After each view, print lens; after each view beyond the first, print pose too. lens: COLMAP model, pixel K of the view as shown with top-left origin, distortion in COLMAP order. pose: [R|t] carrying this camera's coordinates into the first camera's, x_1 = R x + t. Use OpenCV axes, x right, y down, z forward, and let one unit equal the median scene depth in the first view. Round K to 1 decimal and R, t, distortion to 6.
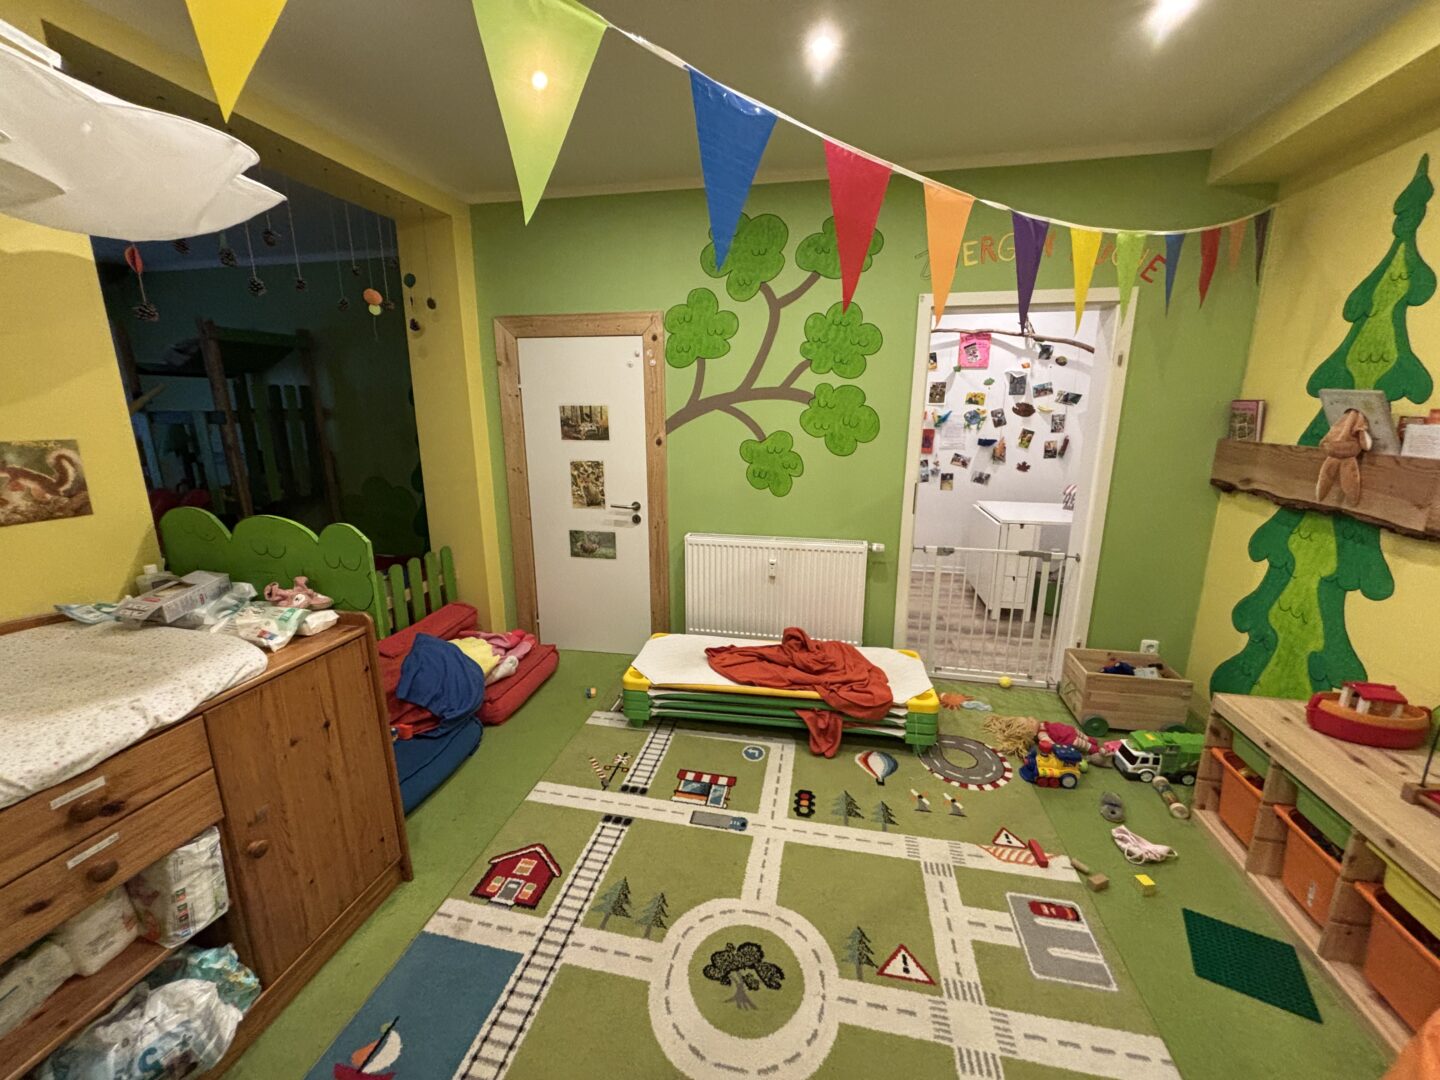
lens RADIAL K [[579.3, 0, 719.8], [0, 579.3, 540.5], [0, 0, 1]] dist [0.002922, 0.001395]
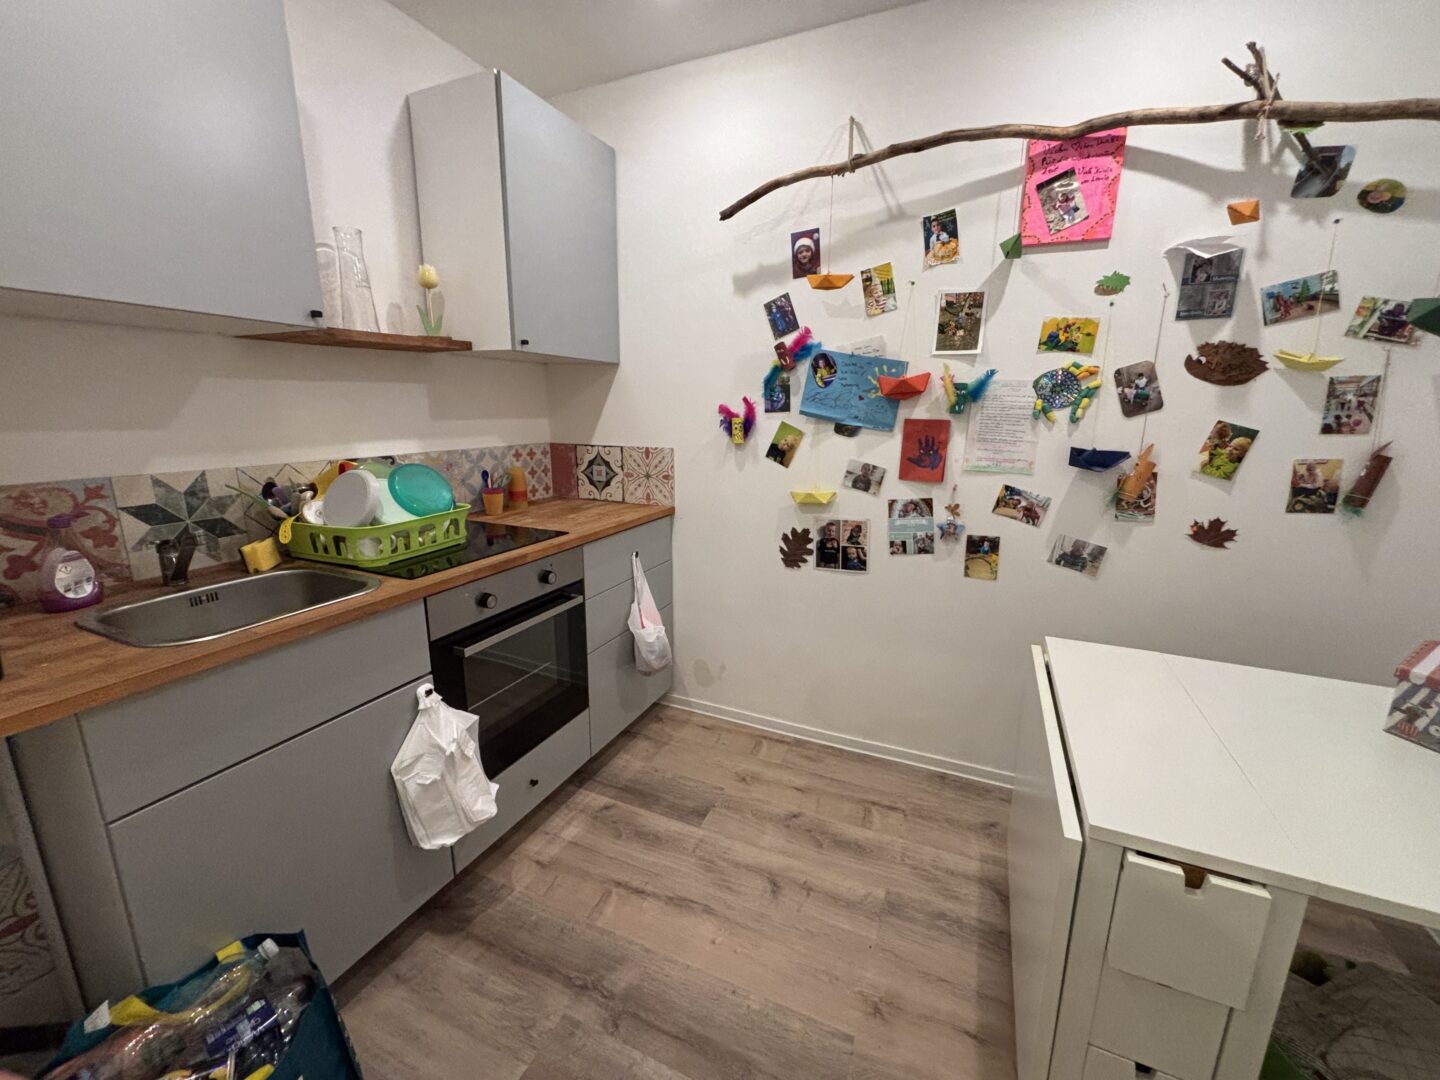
lens RADIAL K [[579.3, 0, 720.4], [0, 579.3, 537.0], [0, 0, 1]] dist [0.002922, 0.001395]
pose [[0.975627, 0.057403, -0.211792, 0.316475], [-0.059642, 0.998211, -0.004194, -0.107505], [0.211173, 0.016724, 0.977306, 0.611705]]
